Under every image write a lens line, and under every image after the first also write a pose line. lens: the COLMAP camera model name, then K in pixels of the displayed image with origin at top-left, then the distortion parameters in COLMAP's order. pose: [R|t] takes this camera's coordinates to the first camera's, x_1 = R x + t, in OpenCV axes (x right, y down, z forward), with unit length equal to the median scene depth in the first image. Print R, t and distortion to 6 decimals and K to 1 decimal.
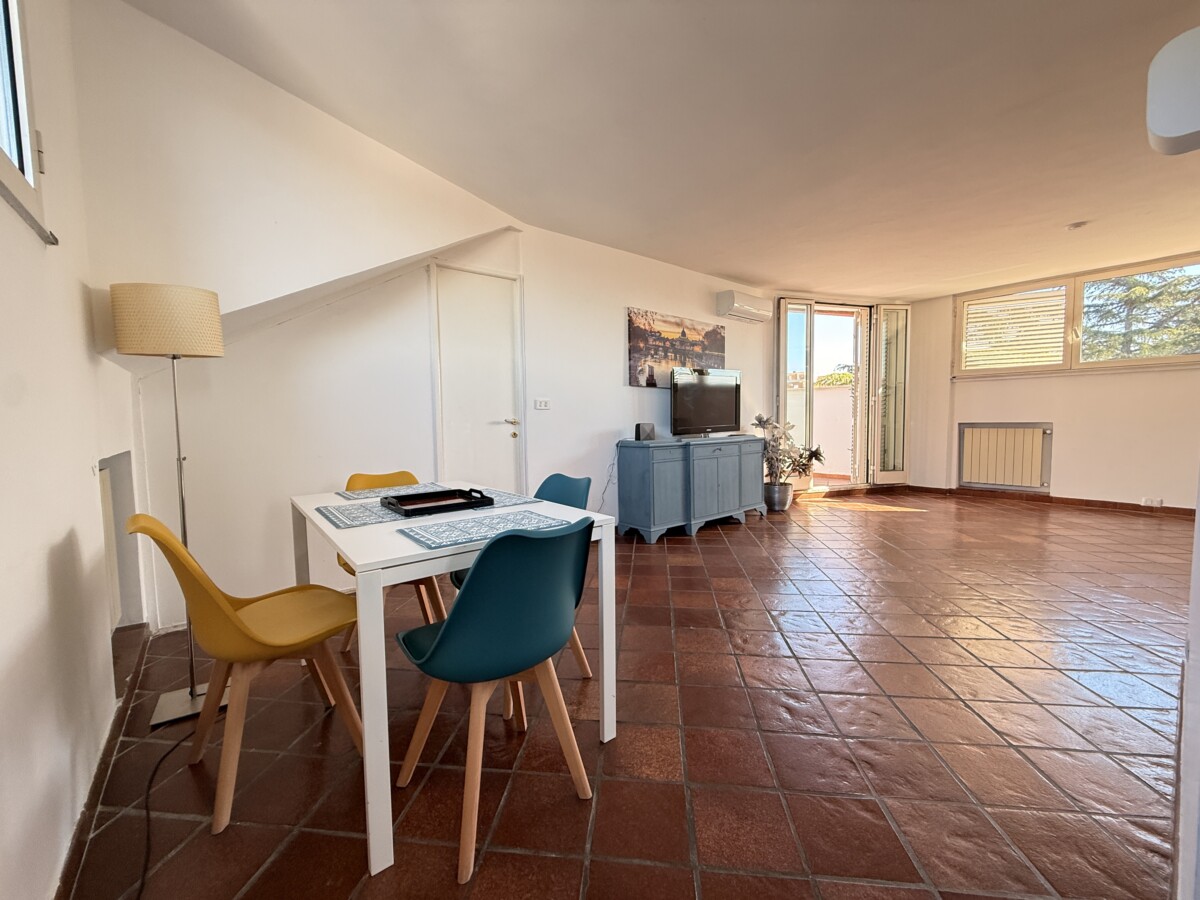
lens RADIAL K [[475.1, 0, 596.0], [0, 475.1, 450.4], [0, 0, 1]] dist [-0.001165, 0.000232]
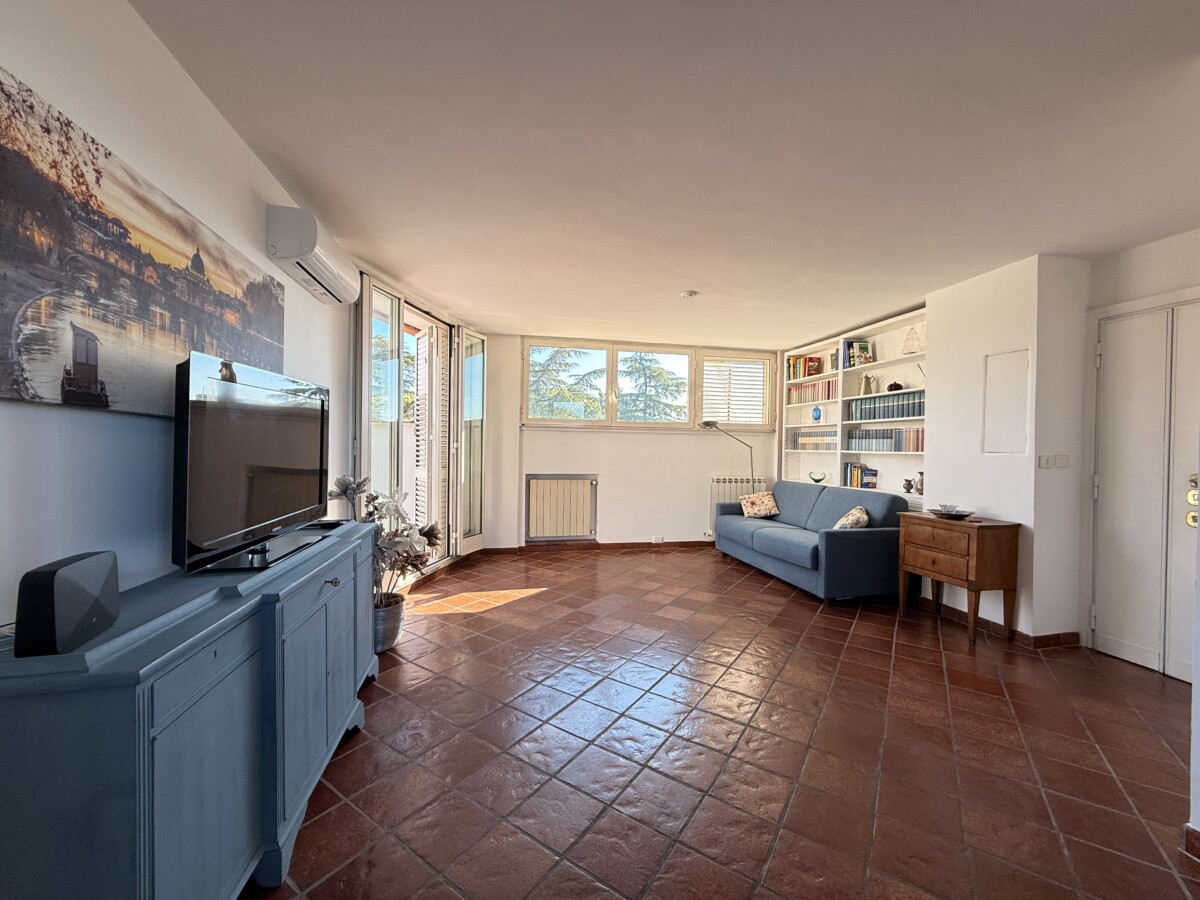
lens RADIAL K [[475.1, 0, 598.8], [0, 475.1, 452.2], [0, 0, 1]] dist [-0.001165, 0.000232]
pose [[0.460829, 0.013401, 0.887388, 0.008959], [0.035706, 0.998796, -0.033626, -0.071448], [-0.886770, 0.047181, 0.459796, 0.496574]]
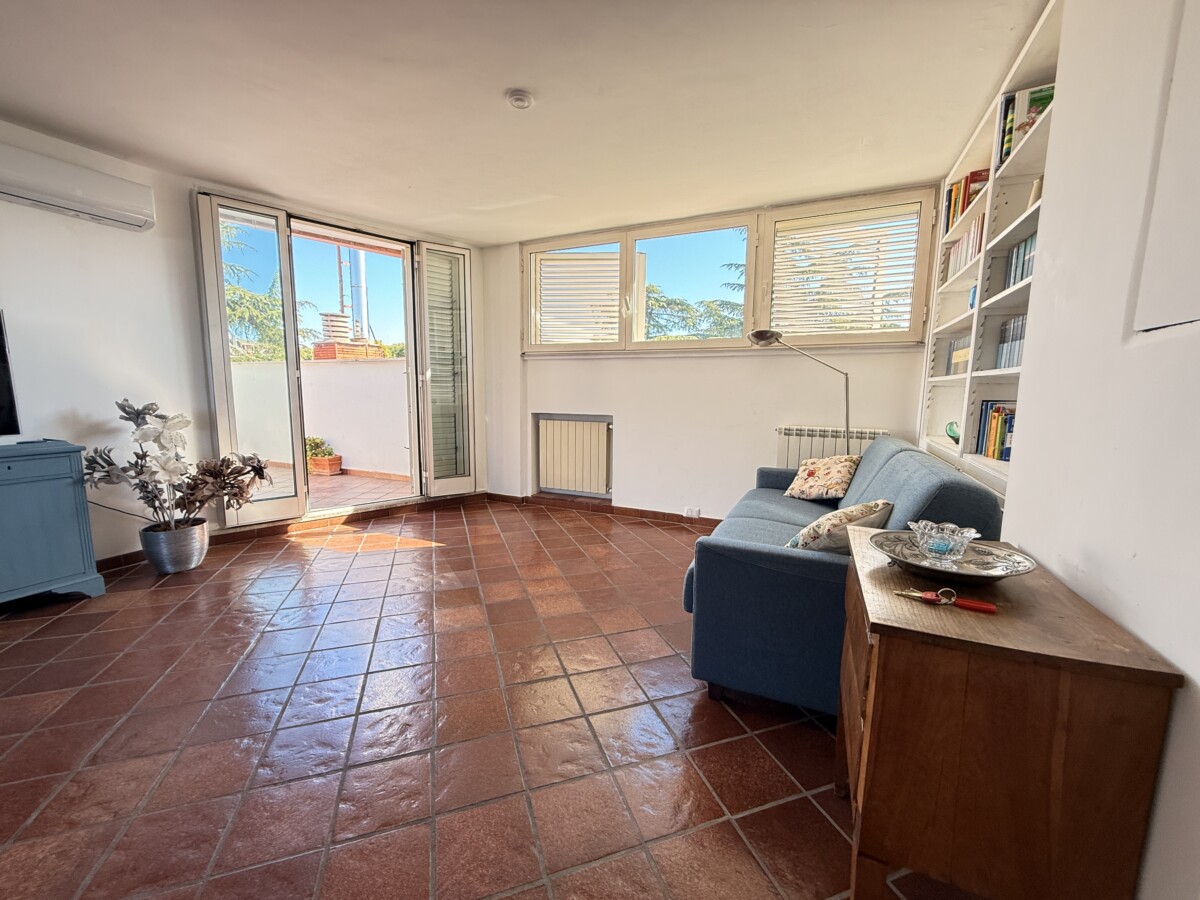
lens RADIAL K [[475.1, 0, 593.8], [0, 475.1, 452.6], [0, 0, 1]] dist [-0.001165, 0.000232]
pose [[0.901959, -0.030627, 0.430735, 0.573147], [0.002630, 0.997853, 0.065444, -0.048571], [-0.431814, -0.057895, 0.900103, 0.277149]]
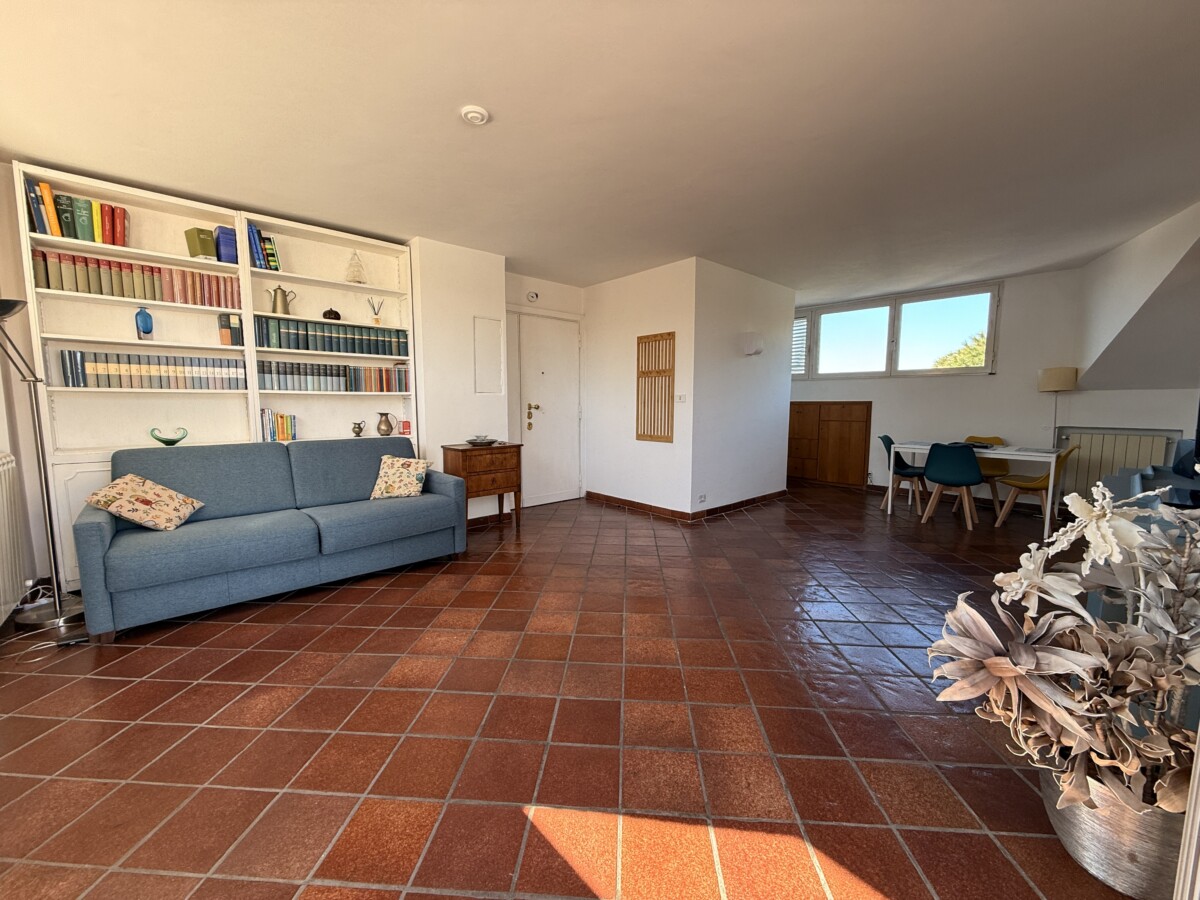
lens RADIAL K [[475.1, 0, 593.6], [0, 475.1, 447.9], [0, 0, 1]] dist [-0.001165, 0.000232]
pose [[-0.998907, 0.016858, -0.043590, 0.624419], [0.009357, 0.985935, 0.166868, -0.113539], [0.045790, 0.166278, -0.985015, 1.151498]]
